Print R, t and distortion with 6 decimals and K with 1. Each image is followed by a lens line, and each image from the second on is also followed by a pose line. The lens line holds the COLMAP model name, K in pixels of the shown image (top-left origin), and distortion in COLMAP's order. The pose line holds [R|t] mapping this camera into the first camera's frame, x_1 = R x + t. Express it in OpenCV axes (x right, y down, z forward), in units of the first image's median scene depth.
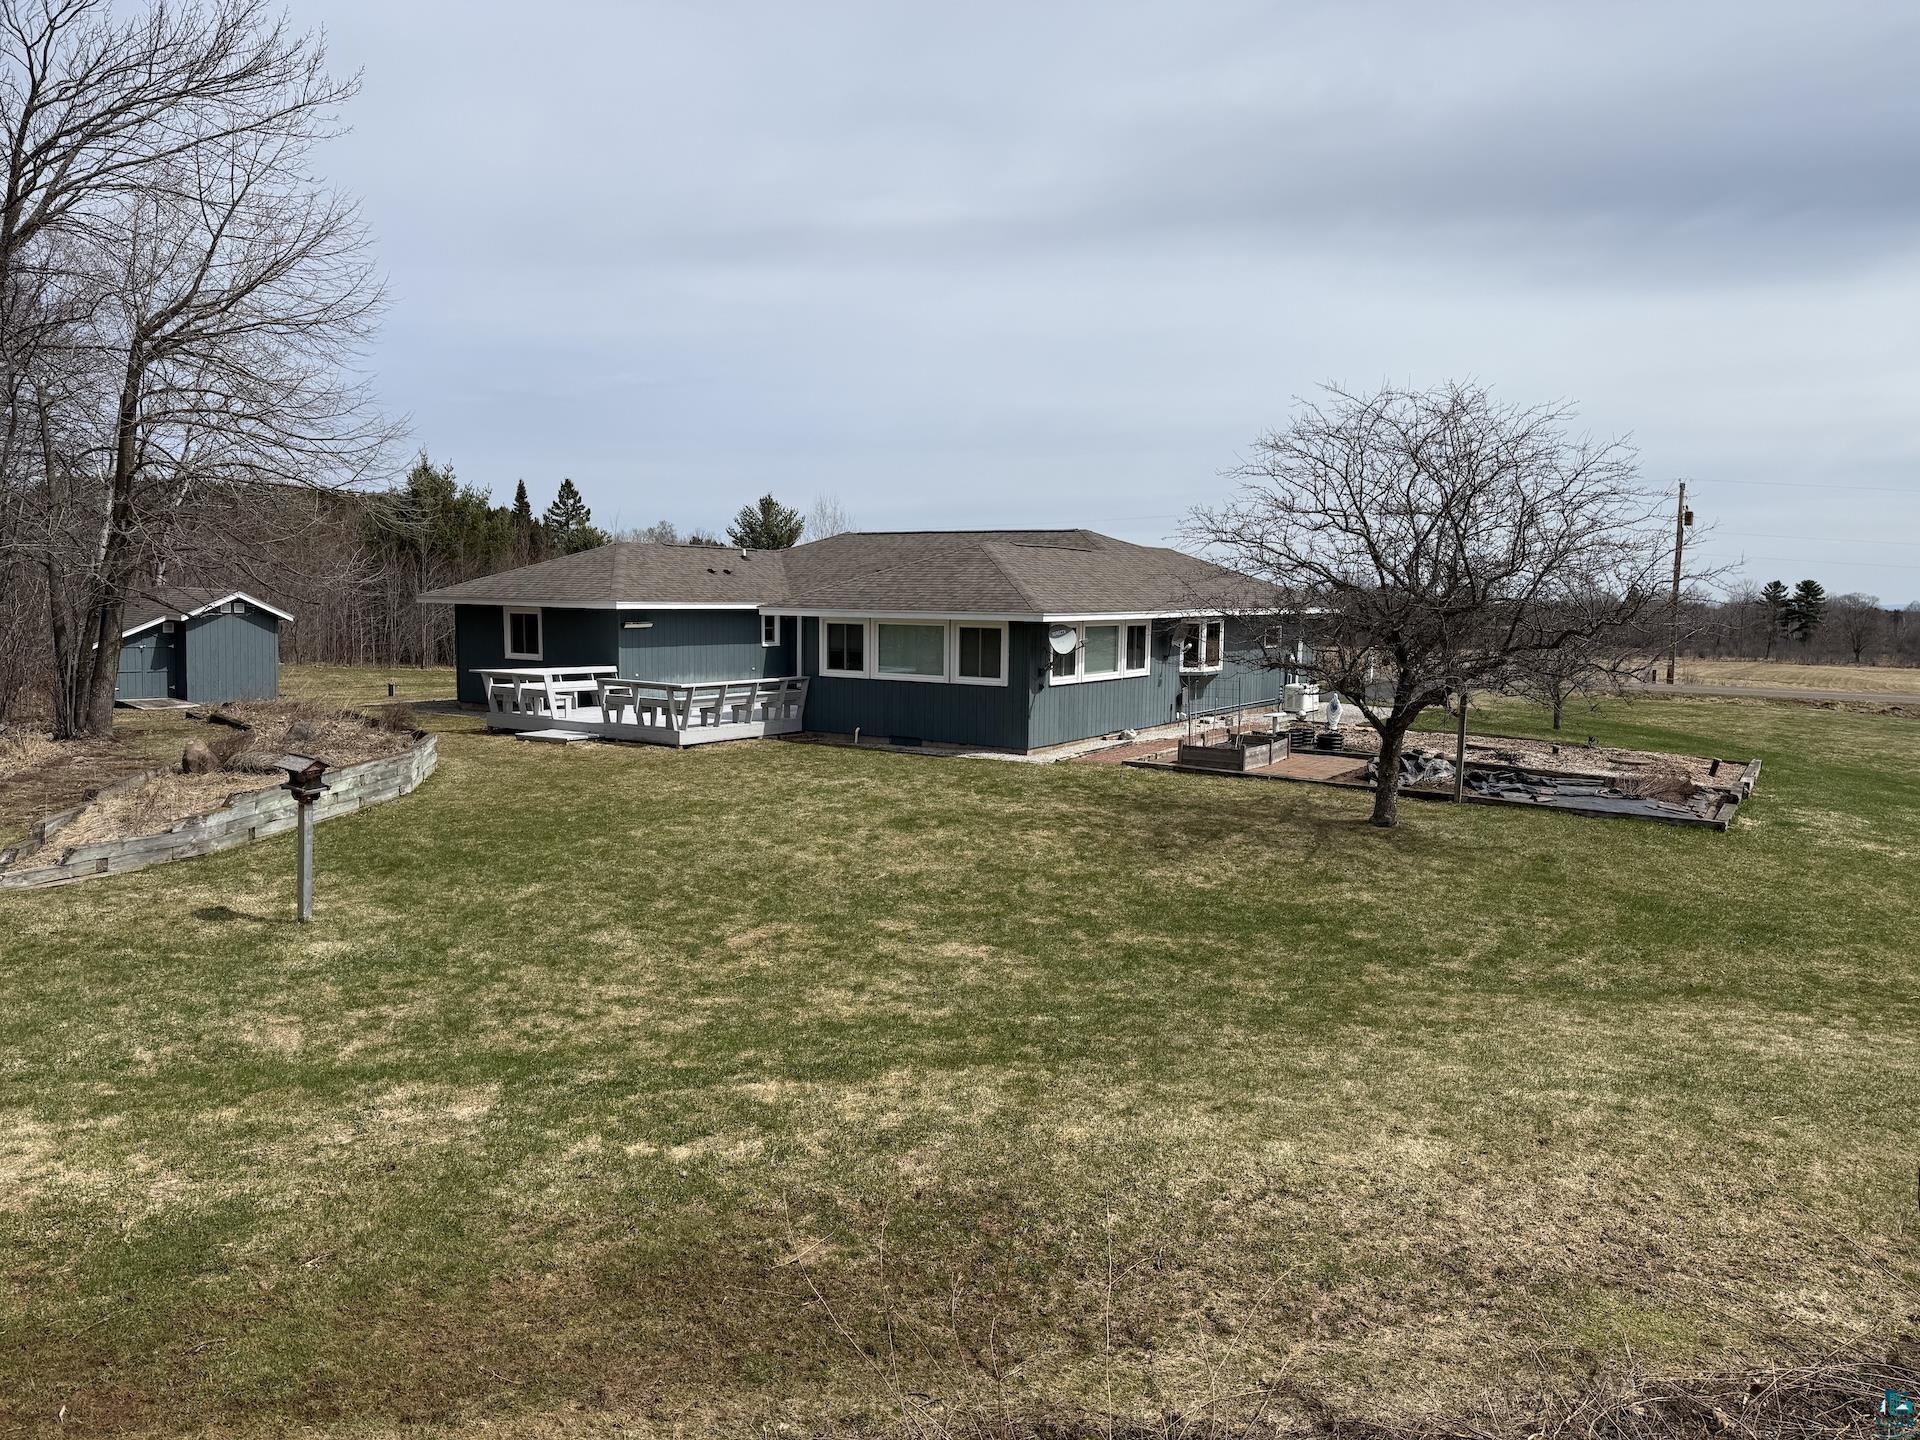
lens RADIAL K [[1307.7, 0, 960.0], [0, 1307.7, 720.0], [0, 0, 1]] dist [0.110947, -0.113620]
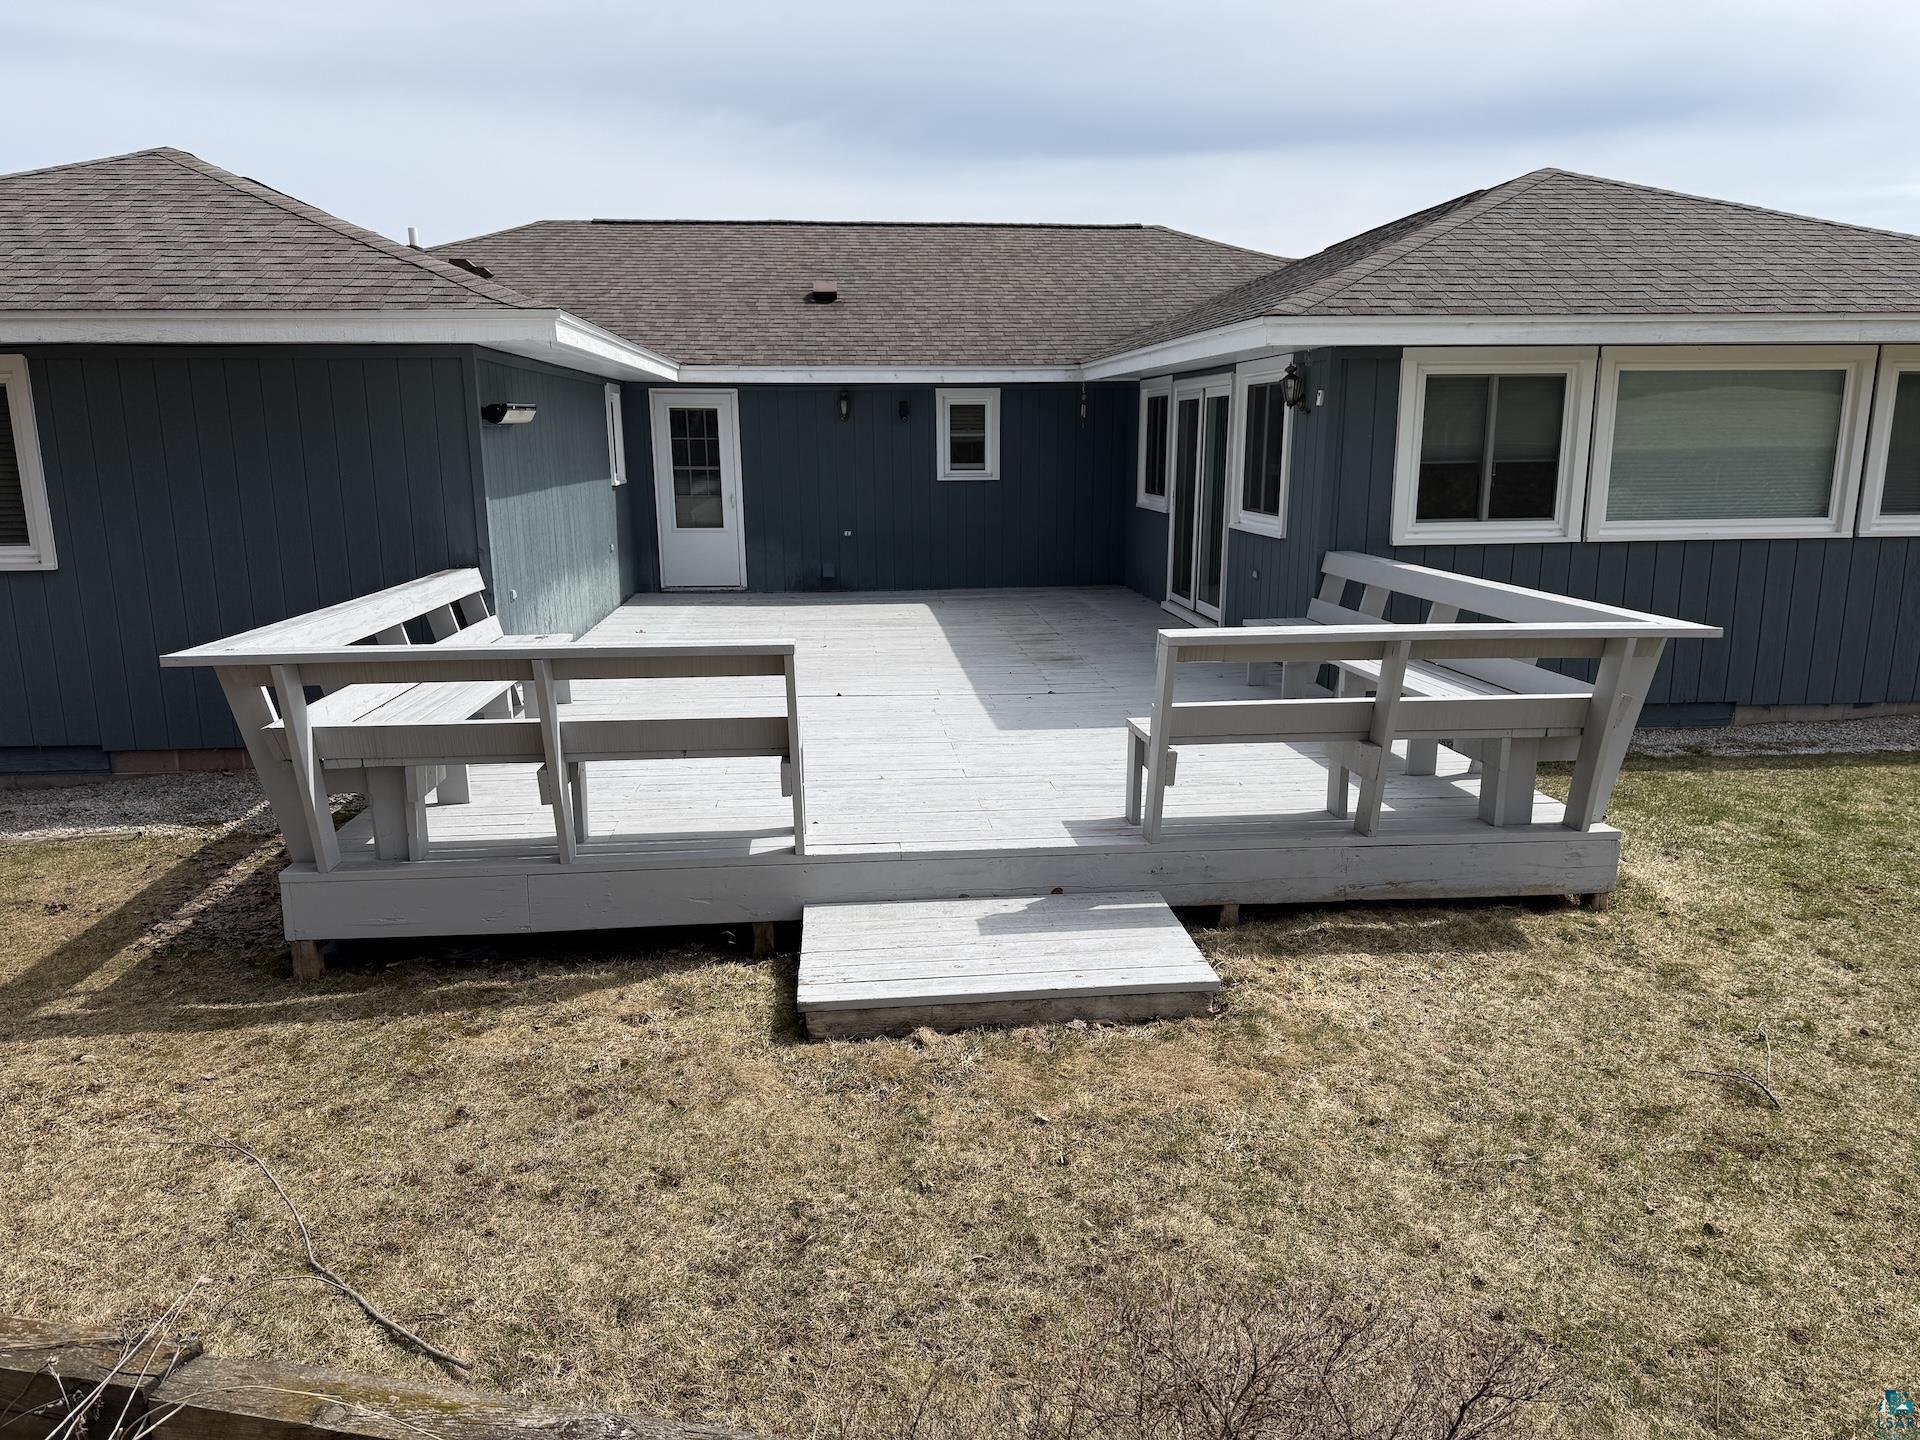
lens RADIAL K [[1328.6, 0, 960.0], [0, 1328.6, 720.0], [0, 0, 1]] dist [0.109263, -0.159331]
pose [[0.791531, -0.147008, 0.593183, -0.403963], [0.076797, 0.986869, 0.142098, -0.048007], [-0.606284, -0.066921, 0.792428, 0.823271]]
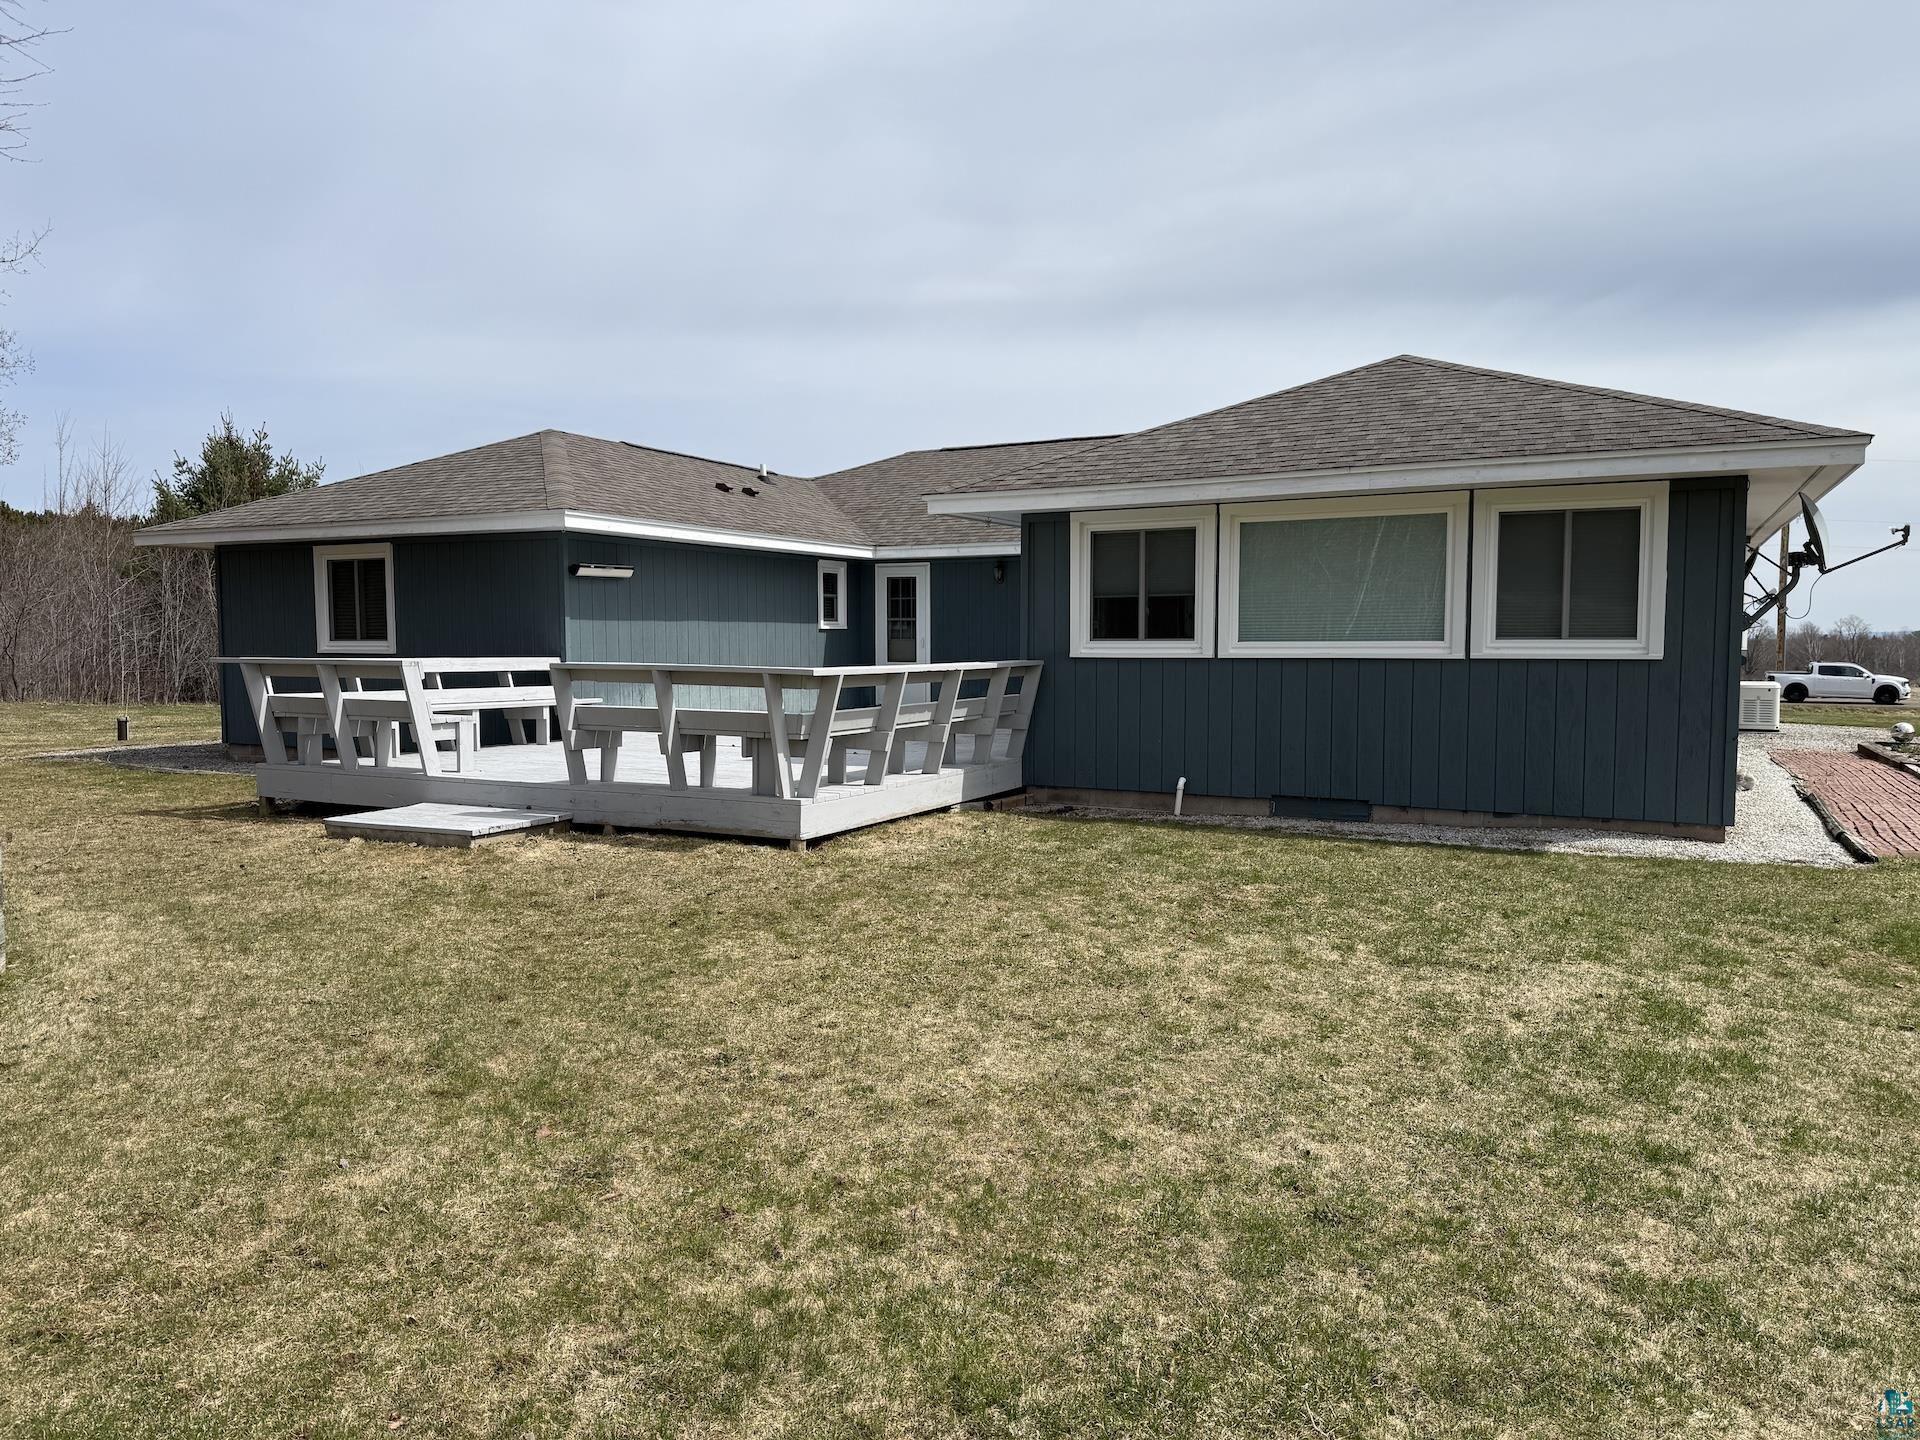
lens RADIAL K [[1328.6, 0, 960.0], [0, 1328.6, 720.0], [0, 0, 1]] dist [0.109263, -0.159331]
pose [[0.995595, -0.021858, 0.091177, -0.187751], [0.024684, 0.999246, -0.029976, -0.001396], [-0.090453, 0.032094, 0.995383, 0.590632]]
